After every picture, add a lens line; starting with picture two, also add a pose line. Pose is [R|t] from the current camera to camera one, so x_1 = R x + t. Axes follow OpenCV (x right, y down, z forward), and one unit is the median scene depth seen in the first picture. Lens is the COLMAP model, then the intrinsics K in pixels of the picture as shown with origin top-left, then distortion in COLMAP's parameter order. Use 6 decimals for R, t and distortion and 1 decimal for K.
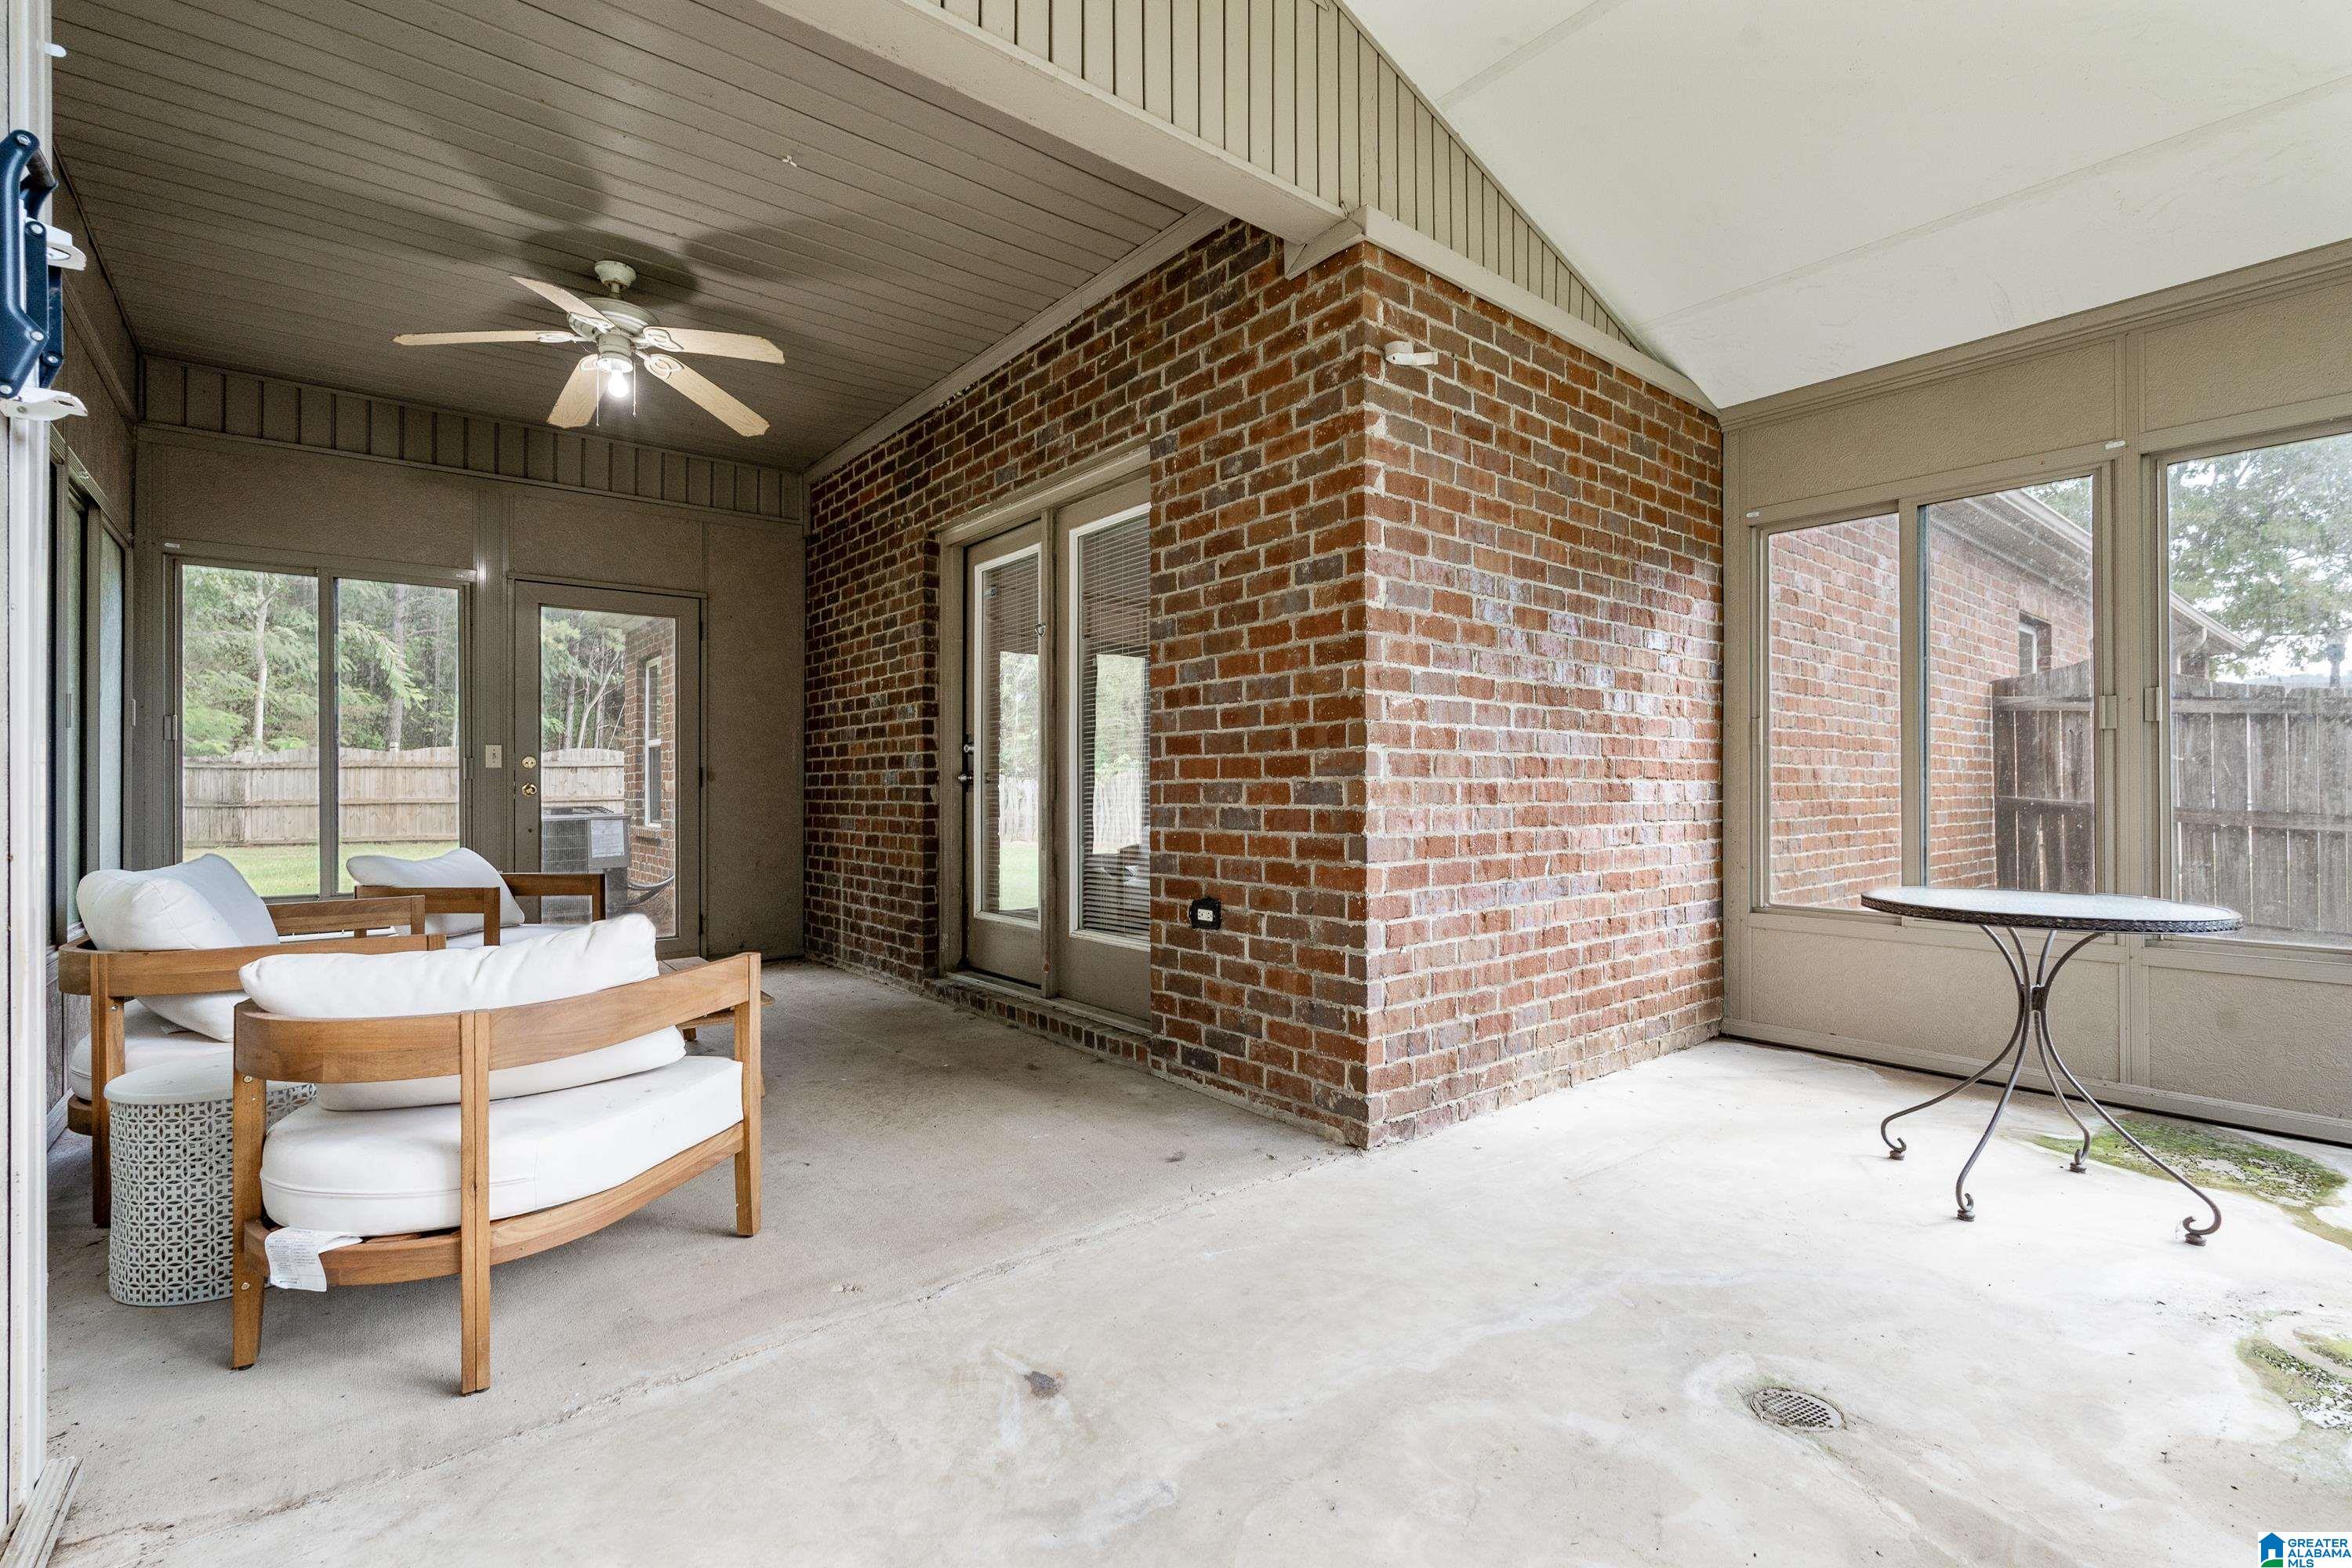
lens RADIAL K [[1034.2, 0, 1161.6], [0, 1034.2, 783.8], [0, 0, 1]] dist [0.000024, 0.000508]
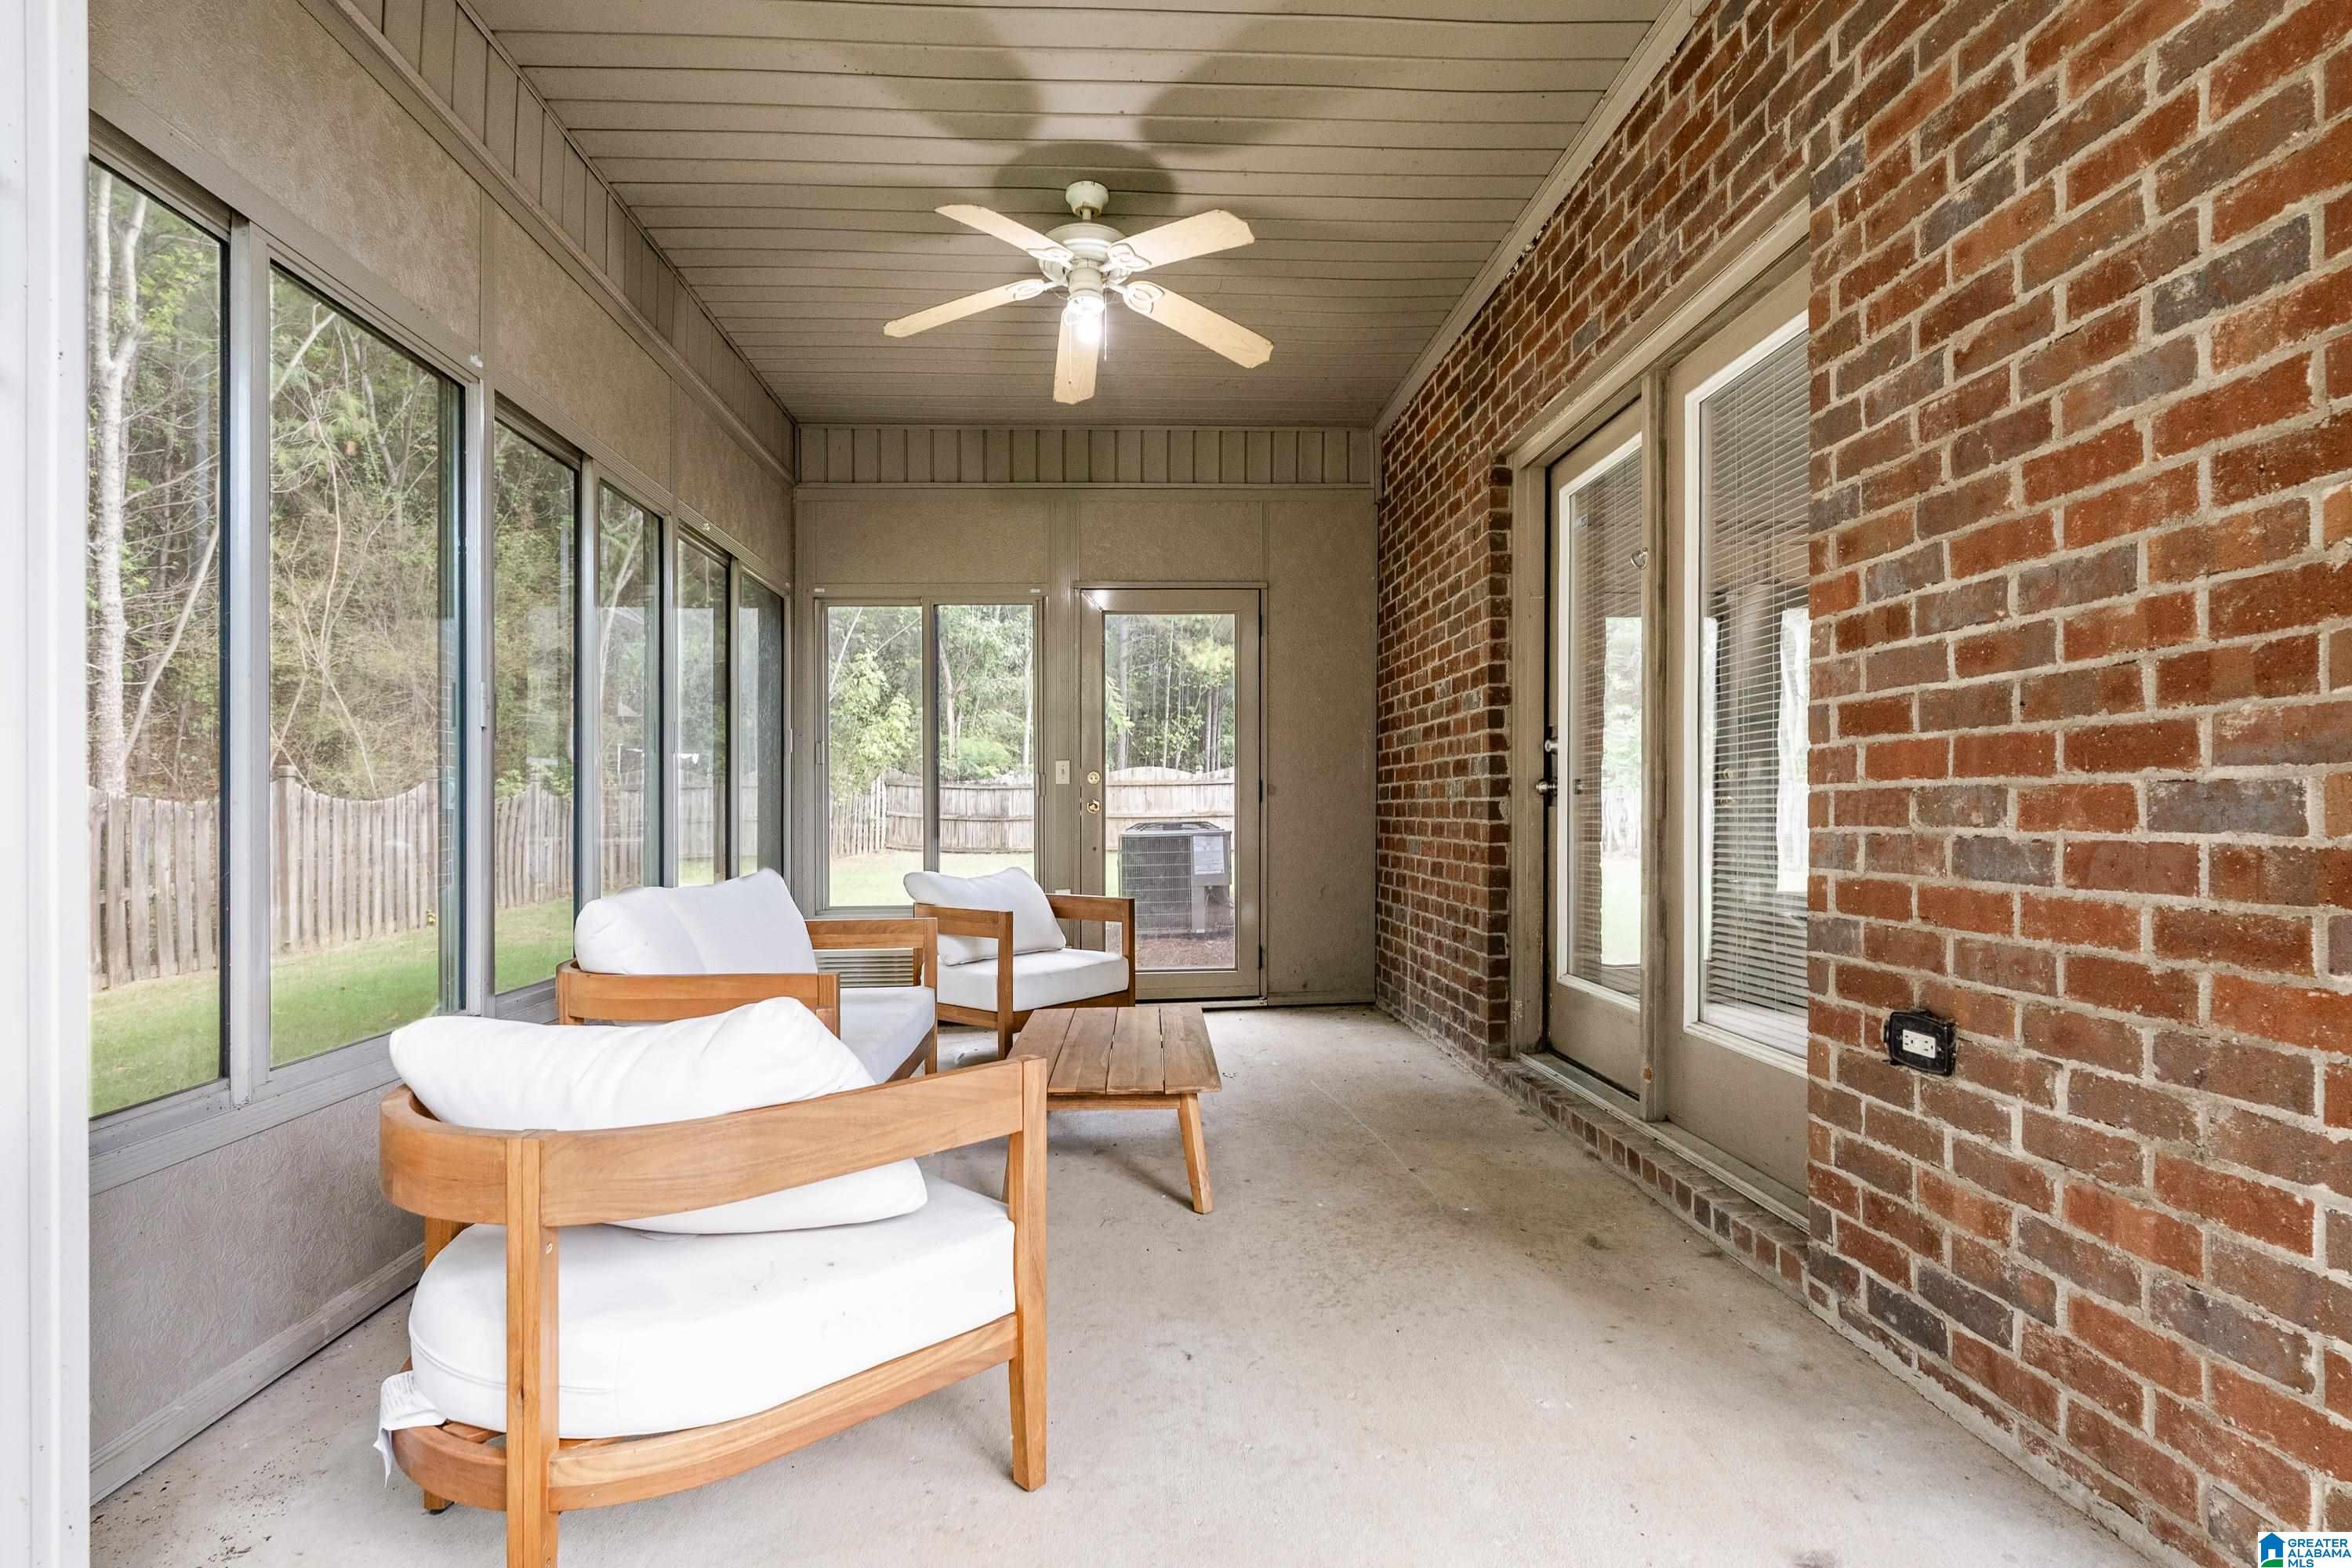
lens RADIAL K [[1095.2, 0, 1160.3], [0, 1095.2, 814.1], [0, 0, 1]] dist [-0.003203, 0.000437]
pose [[0.816203, 0.001554, -0.577763, 0.045471], [0.006439, 0.999910, 0.011786, 0.003479], [0.577729, -0.013340, 0.816119, 0.320018]]
